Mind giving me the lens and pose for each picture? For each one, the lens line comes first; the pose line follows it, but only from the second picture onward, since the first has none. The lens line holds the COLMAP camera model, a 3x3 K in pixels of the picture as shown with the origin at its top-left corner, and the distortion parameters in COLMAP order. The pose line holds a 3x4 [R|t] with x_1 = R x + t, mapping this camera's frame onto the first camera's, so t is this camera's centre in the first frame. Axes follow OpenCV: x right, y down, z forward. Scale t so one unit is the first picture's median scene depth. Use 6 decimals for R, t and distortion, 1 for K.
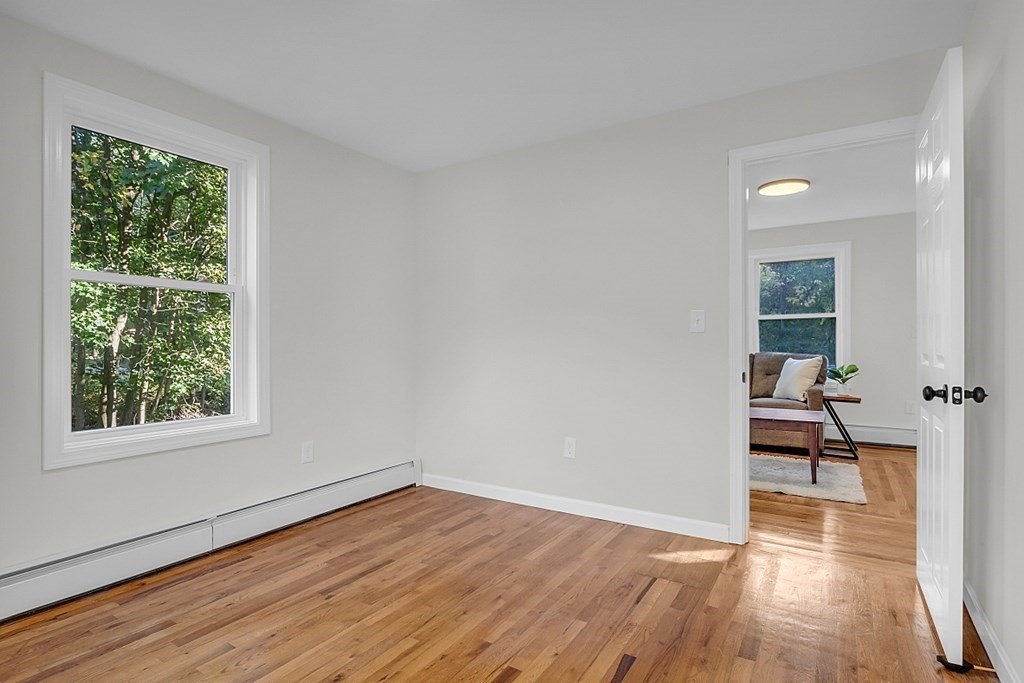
lens RADIAL K [[534.7, 0, 508.5], [0, 534.7, 346.3], [0, 0, 1]] dist [-0.001888, 0.000376]
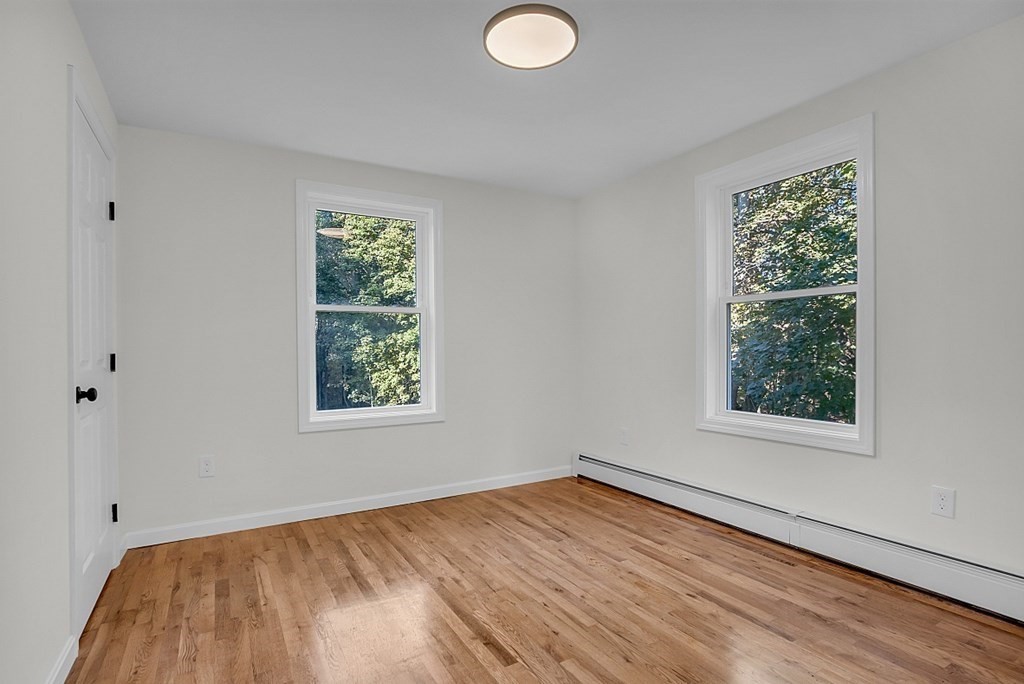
lens RADIAL K [[534.7, 0, 508.5], [0, 534.7, 346.8], [0, 0, 1]] dist [-0.001888, 0.000376]
pose [[-0.491833, -0.002738, -0.870685, 0.713152], [0.002749, 0.999985, -0.004697, -0.001788], [0.870685, -0.004703, -0.491818, 1.178640]]
